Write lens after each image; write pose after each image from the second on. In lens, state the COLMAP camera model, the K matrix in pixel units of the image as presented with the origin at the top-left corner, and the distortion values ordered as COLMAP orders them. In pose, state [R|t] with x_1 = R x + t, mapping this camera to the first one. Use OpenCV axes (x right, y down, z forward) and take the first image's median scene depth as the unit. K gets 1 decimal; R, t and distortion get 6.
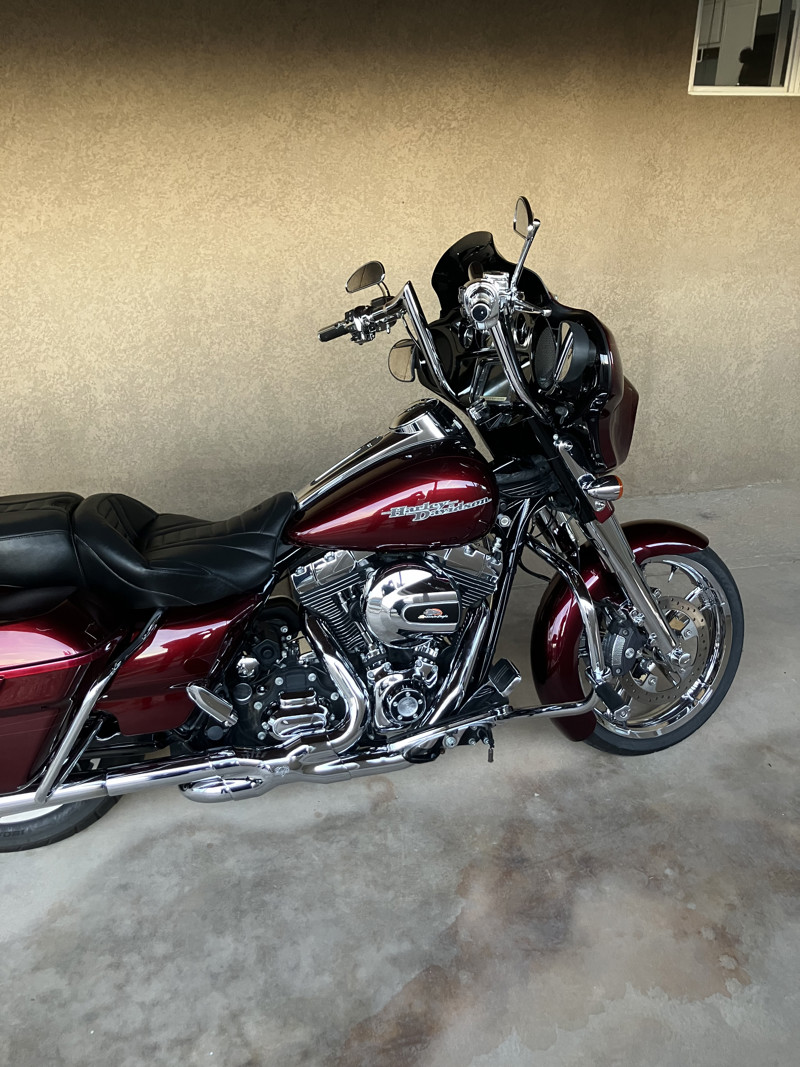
lens RADIAL K [[884.4, 0, 410.0], [0, 884.4, 522.9], [0, 0, 1]] dist [0.015106, -0.002563]
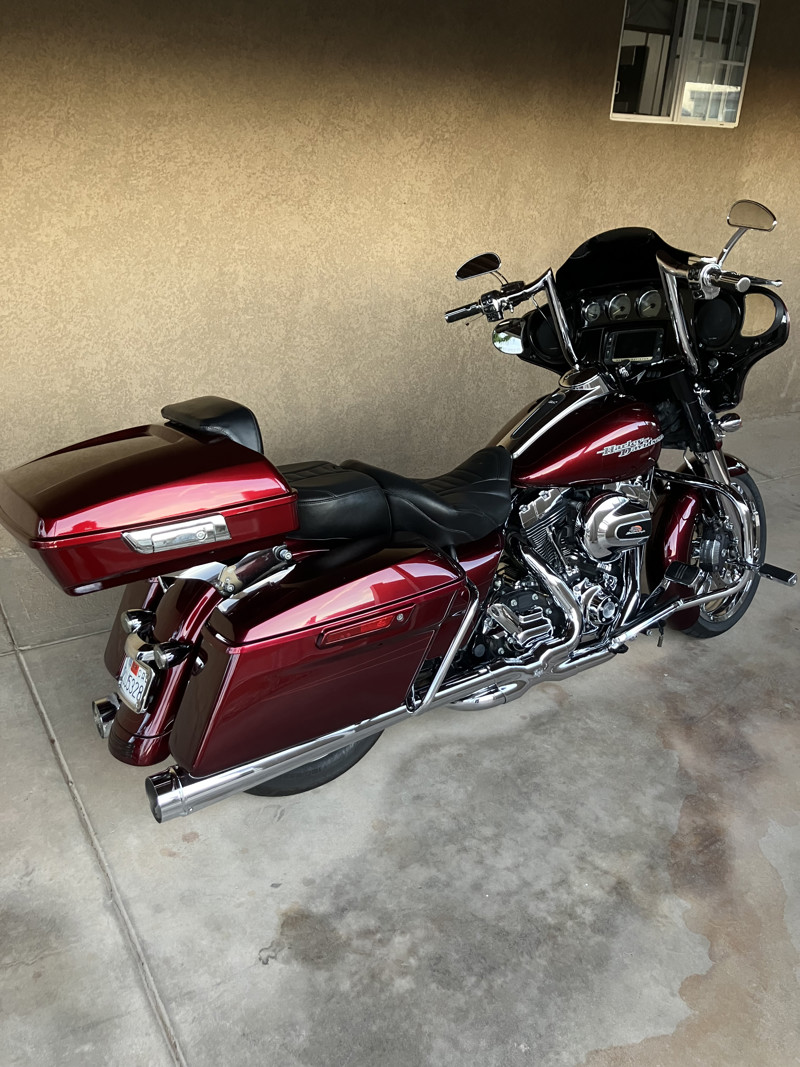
lens RADIAL K [[884.4, 0, 409.3], [0, 884.4, 527.6], [0, 0, 1]] dist [0.015106, -0.002563]
pose [[0.936164, -0.105066, 0.335497, -0.441557], [0.105179, 0.994292, 0.017888, 0.027479], [-0.335462, 0.018541, 0.941871, -0.051091]]
